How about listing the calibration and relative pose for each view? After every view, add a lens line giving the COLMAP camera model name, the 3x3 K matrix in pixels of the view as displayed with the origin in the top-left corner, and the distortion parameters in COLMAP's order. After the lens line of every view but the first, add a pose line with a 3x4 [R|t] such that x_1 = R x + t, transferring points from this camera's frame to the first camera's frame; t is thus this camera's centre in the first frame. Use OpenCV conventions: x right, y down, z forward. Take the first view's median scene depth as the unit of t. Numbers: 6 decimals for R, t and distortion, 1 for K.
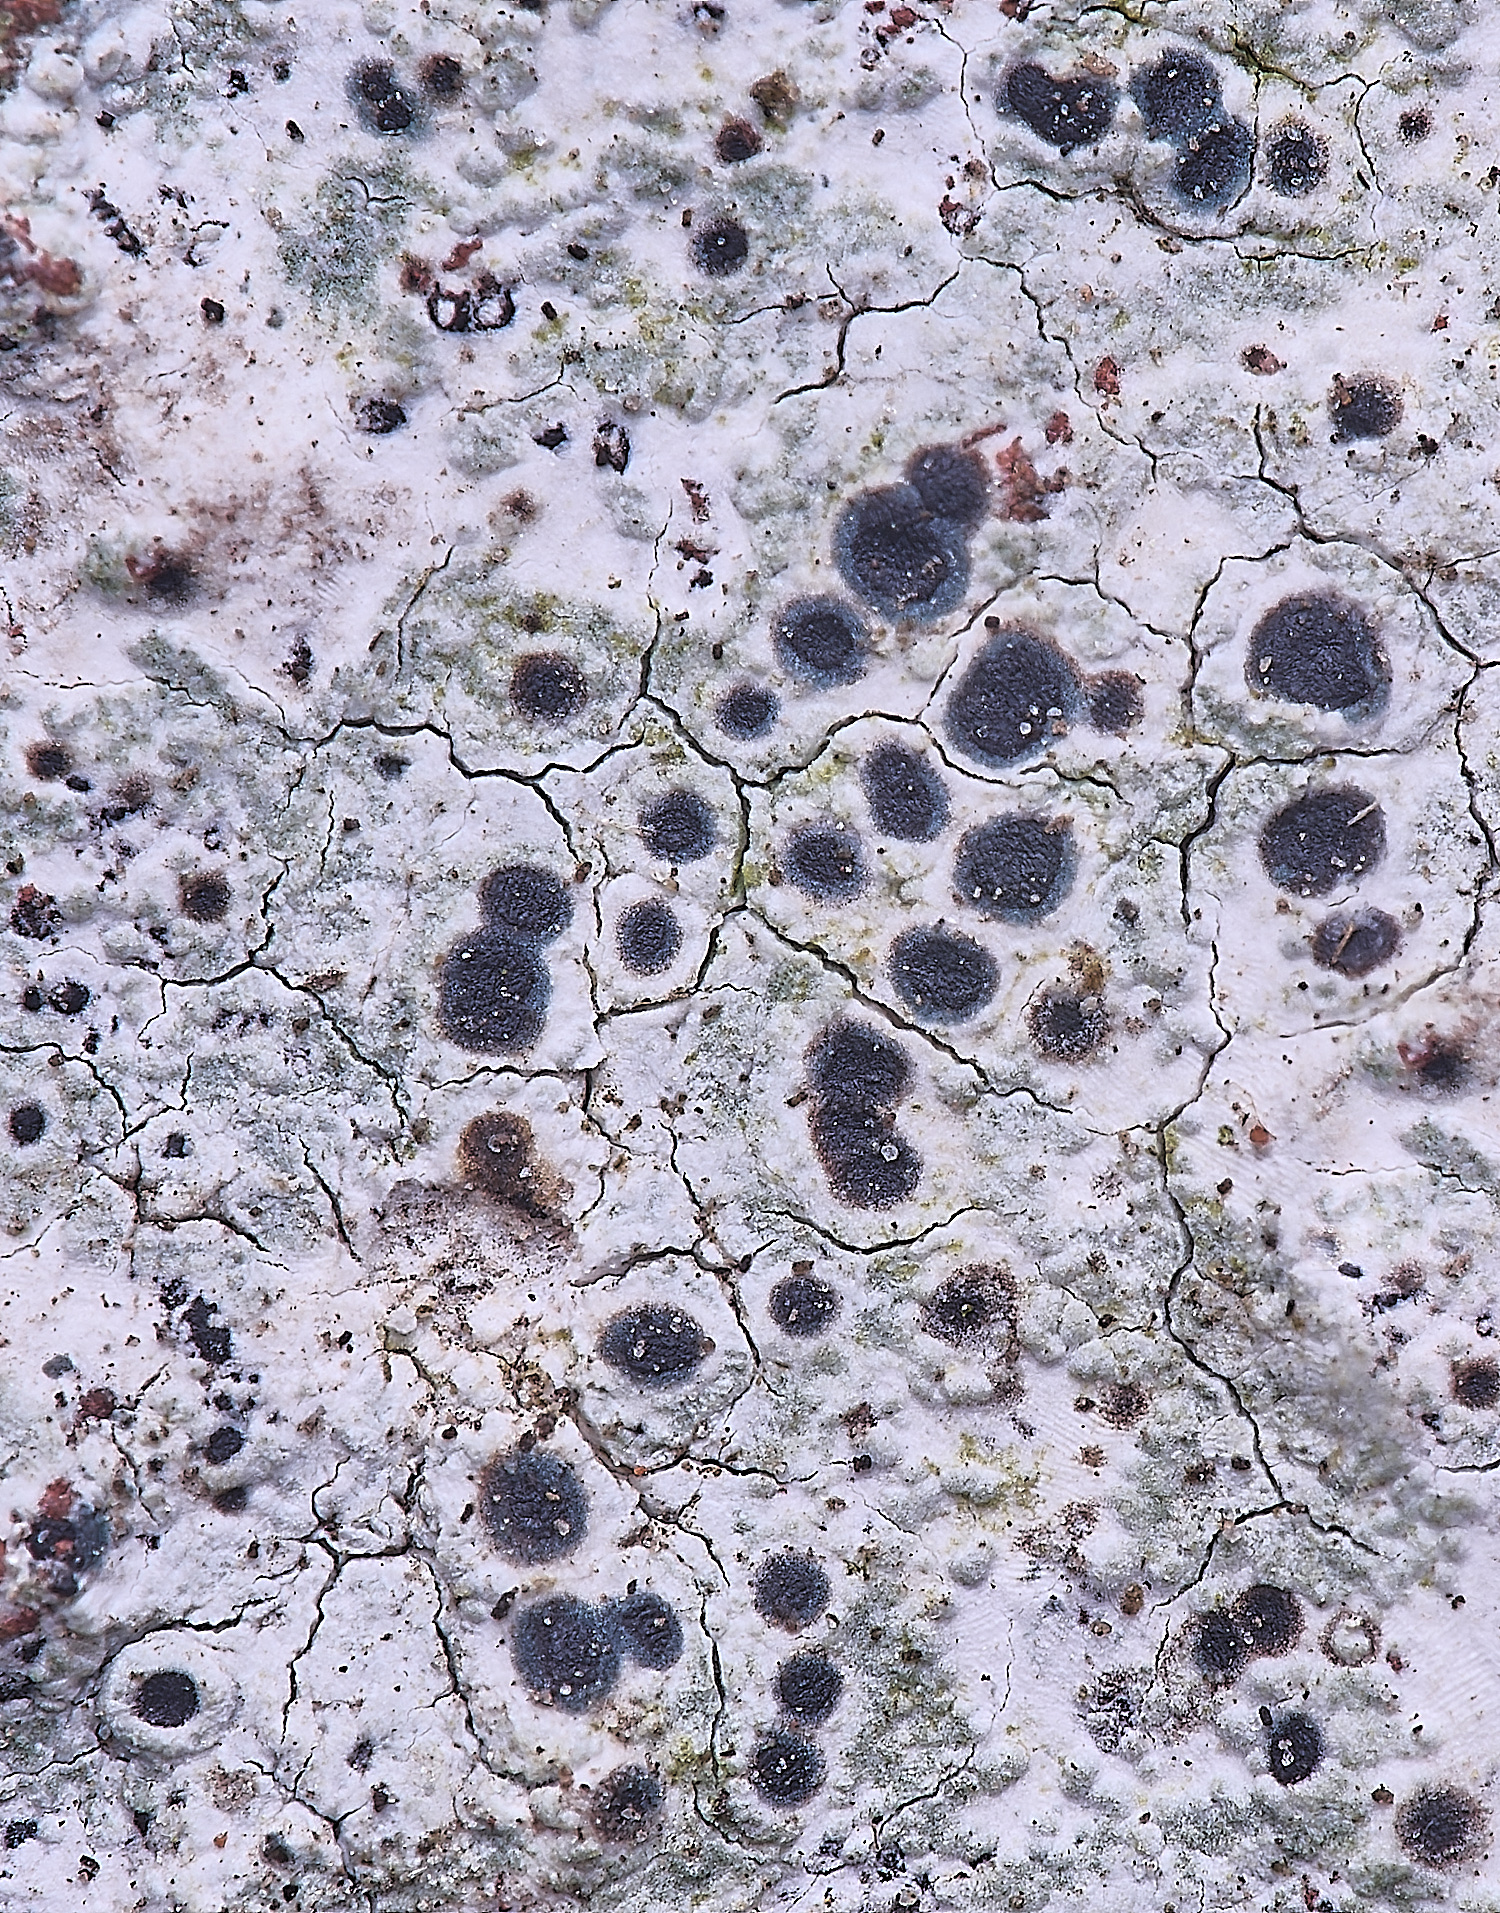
lens RADIAL K [[13551.4, 0, 752.9], [0, 13551.4, 957.6], [0, 0, 1]] dist [-0.411504, 0.000000]
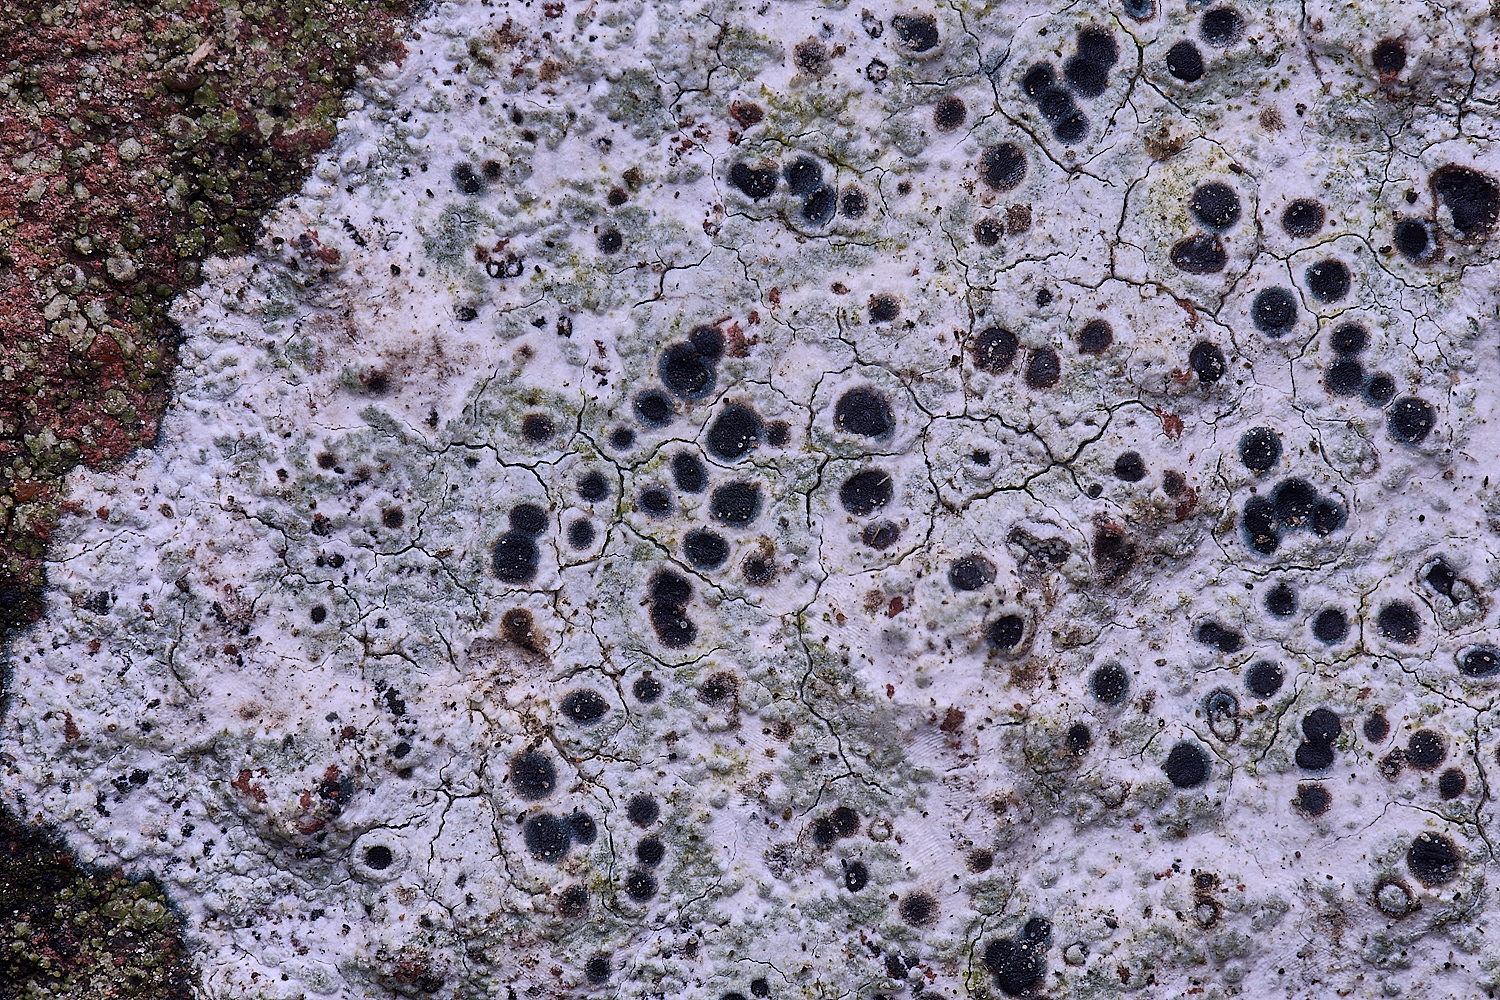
lens RADIAL K [[9776.5, 0, 748.7], [0, 9776.5, 497.8], [0, 0, 1]] dist [-0.671941, 0.000000]
pose [[0.999947, -0.004541, 0.009273, 0.005743], [0.004499, 0.999979, 0.004585, -0.015521], [-0.009294, -0.004544, 0.999946, -0.703570]]
